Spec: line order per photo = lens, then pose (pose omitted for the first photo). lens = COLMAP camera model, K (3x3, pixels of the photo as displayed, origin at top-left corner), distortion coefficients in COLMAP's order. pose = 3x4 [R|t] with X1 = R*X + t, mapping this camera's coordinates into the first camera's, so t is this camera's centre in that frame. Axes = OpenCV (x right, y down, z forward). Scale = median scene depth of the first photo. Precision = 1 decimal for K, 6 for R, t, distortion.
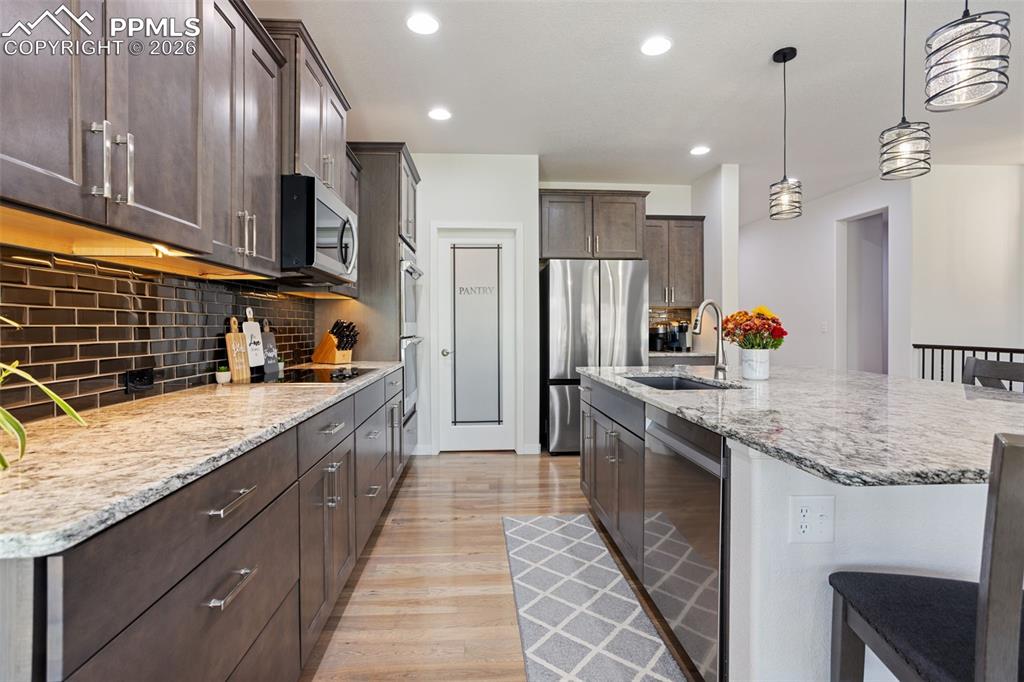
lens RADIAL K [[498.7, 0, 508.3], [0, 498.7, 334.3], [0, 0, 1]] dist [-0.009895, 0.004238]
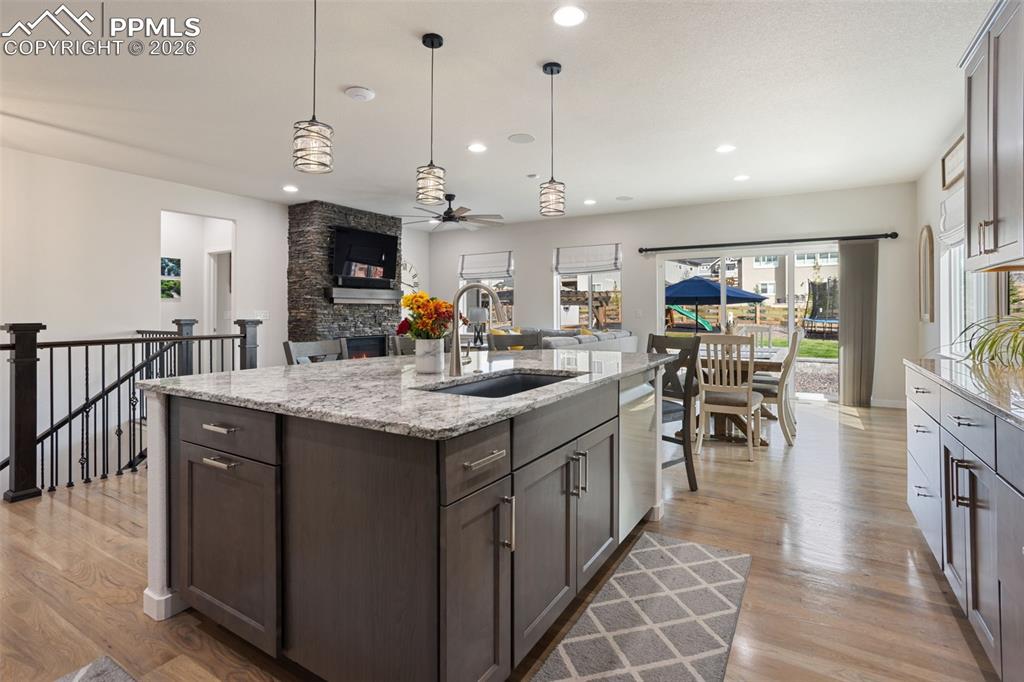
lens RADIAL K [[498.7, 0, 501.3], [0, 498.7, 308.8], [0, 0, 1]] dist [-0.009895, 0.004238]
pose [[-0.807834, 0.002915, 0.589403, -0.177764], [0.009900, 0.999914, 0.008624, -0.044852], [-0.589327, 0.012801, -0.807793, 2.013155]]
